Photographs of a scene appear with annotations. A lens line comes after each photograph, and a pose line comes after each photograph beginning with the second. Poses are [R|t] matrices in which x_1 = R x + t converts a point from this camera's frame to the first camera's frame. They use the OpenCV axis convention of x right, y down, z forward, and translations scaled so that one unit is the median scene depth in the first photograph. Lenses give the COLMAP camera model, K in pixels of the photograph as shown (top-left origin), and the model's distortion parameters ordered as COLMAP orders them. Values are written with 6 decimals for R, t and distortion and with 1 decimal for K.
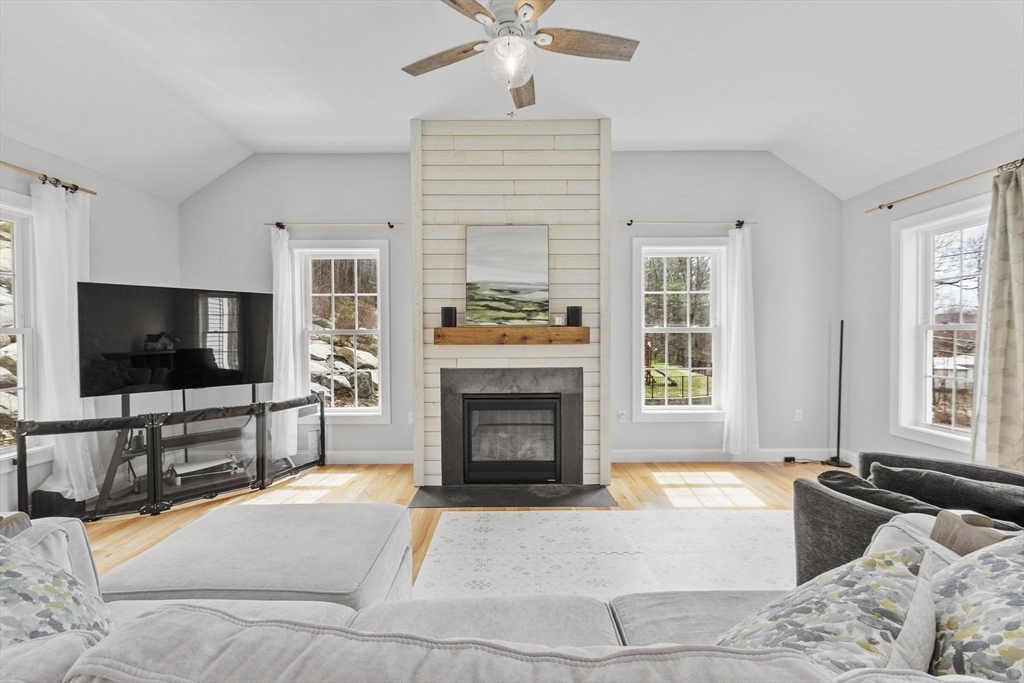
lens RADIAL K [[443.8, 0, 509.2], [0, 443.8, 345.7], [0, 0, 1]] dist [-0.002757, -0.000662]
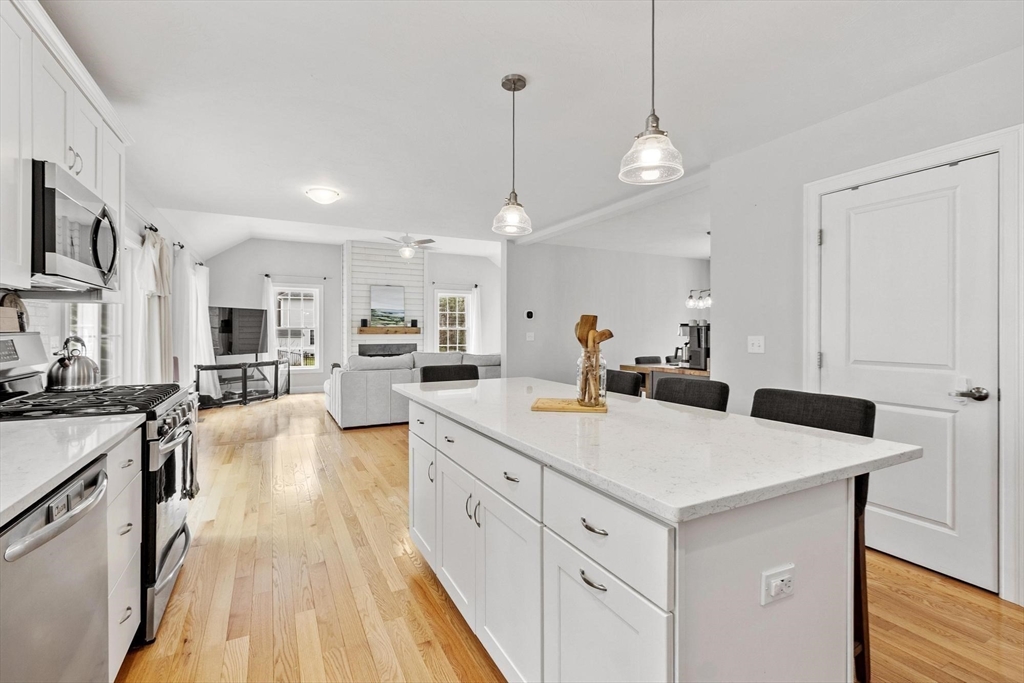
lens RADIAL K [[443.8, 0, 511.3], [0, 443.8, 336.4], [0, 0, 1]] dist [-0.002757, -0.000662]
pose [[0.879868, 0.000344, 0.475217, -0.573081], [0.003264, 0.999972, -0.006768, 0.028176], [-0.475206, 0.007507, 0.879842, -1.505021]]
